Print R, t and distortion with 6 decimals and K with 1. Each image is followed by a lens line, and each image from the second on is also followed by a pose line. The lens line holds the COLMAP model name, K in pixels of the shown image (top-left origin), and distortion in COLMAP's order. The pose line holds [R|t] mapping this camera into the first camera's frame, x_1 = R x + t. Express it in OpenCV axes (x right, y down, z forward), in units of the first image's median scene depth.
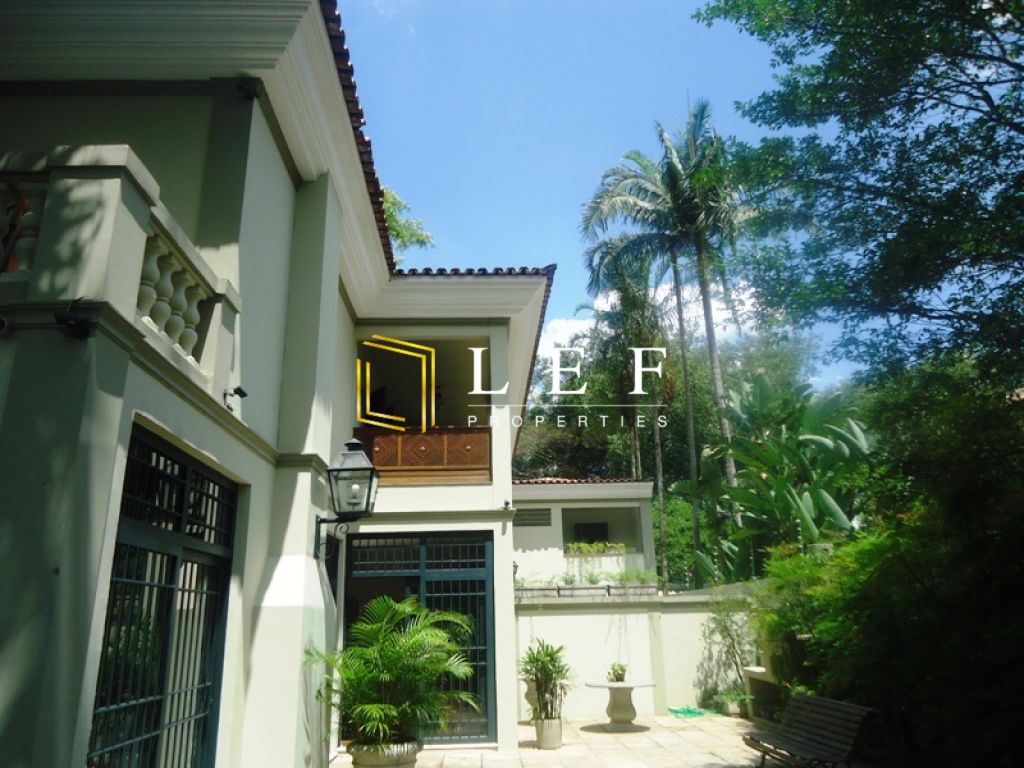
lens RADIAL K [[733.7, 0, 506.8], [0, 733.7, 380.9], [0, 0, 1]] dist [-0.020226, 0.009479]
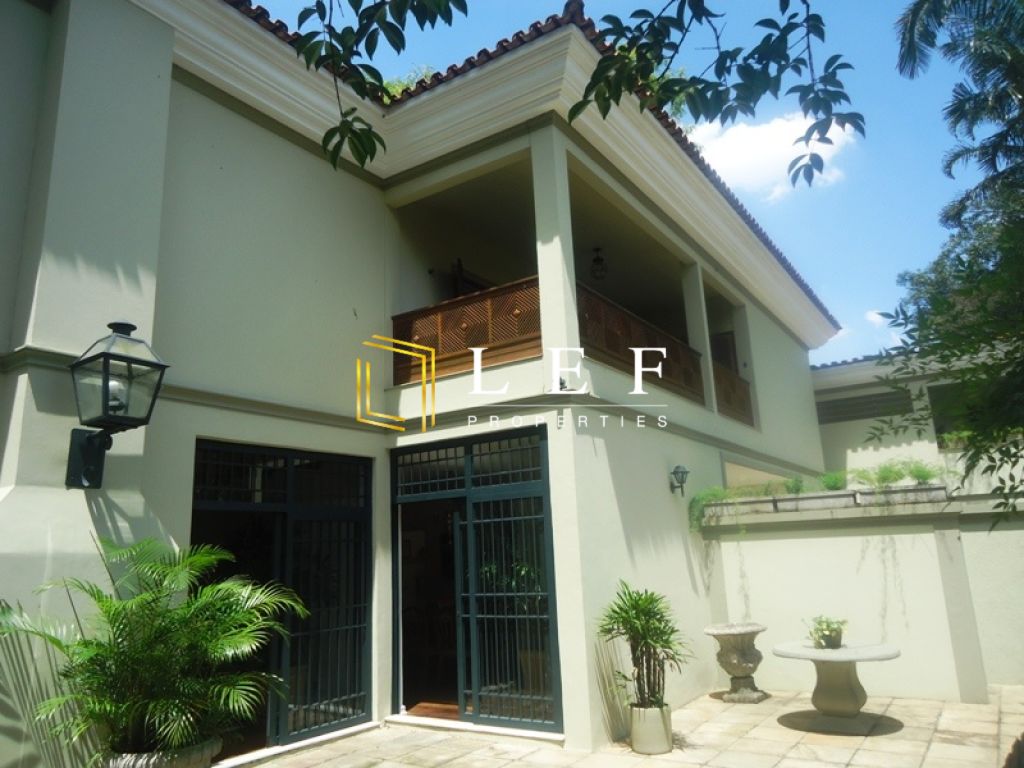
lens RADIAL K [[733.7, 0, 506.8], [0, 733.7, 380.9], [0, 0, 1]] dist [-0.020226, 0.009479]
pose [[0.804719, -0.148896, -0.574680, 0.322191], [0.205726, 0.977995, 0.034685, 0.125317], [0.556870, -0.146138, 0.817643, 0.404925]]
